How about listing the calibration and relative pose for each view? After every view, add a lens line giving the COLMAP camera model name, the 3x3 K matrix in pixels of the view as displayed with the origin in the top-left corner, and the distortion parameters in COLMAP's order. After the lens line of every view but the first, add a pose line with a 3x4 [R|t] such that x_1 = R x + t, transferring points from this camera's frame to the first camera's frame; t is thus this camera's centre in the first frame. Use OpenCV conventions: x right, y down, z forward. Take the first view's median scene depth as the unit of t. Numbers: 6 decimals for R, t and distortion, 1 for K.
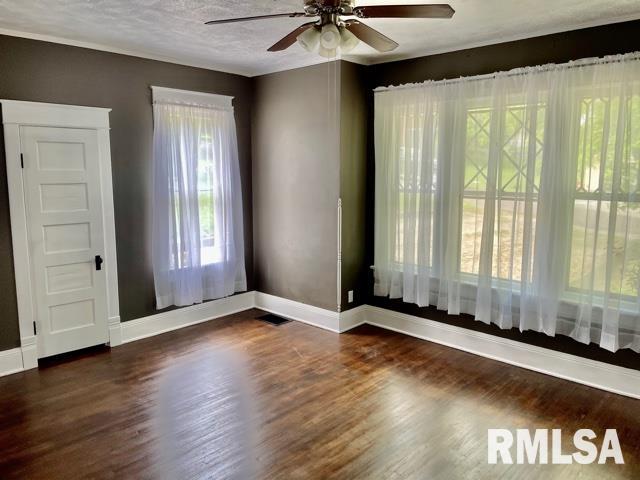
lens RADIAL K [[479.0, 0, 300.1], [0, 479.0, 225.5], [0, 0, 1]] dist [-0.009992, -0.003518]
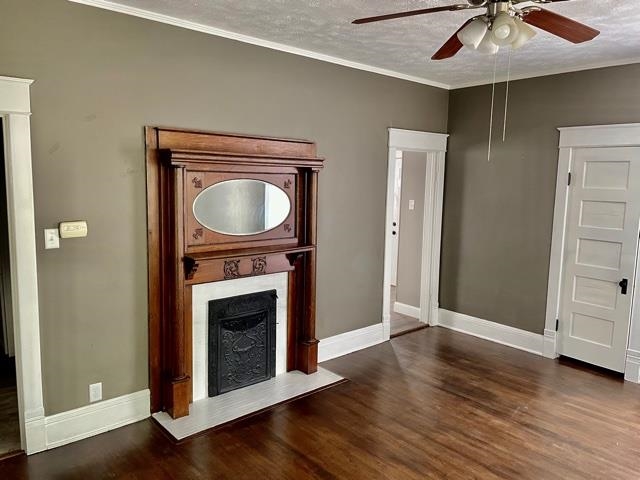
lens RADIAL K [[485.7, 0, 345.3], [0, 485.7, 238.3], [0, 0, 1]] dist [0.047987, -0.000387]
pose [[-0.030741, 0.132845, -0.990660, 0.606735], [-0.131334, 0.981998, 0.135759, -0.083542], [0.990861, 0.134281, -0.012741, 0.492109]]
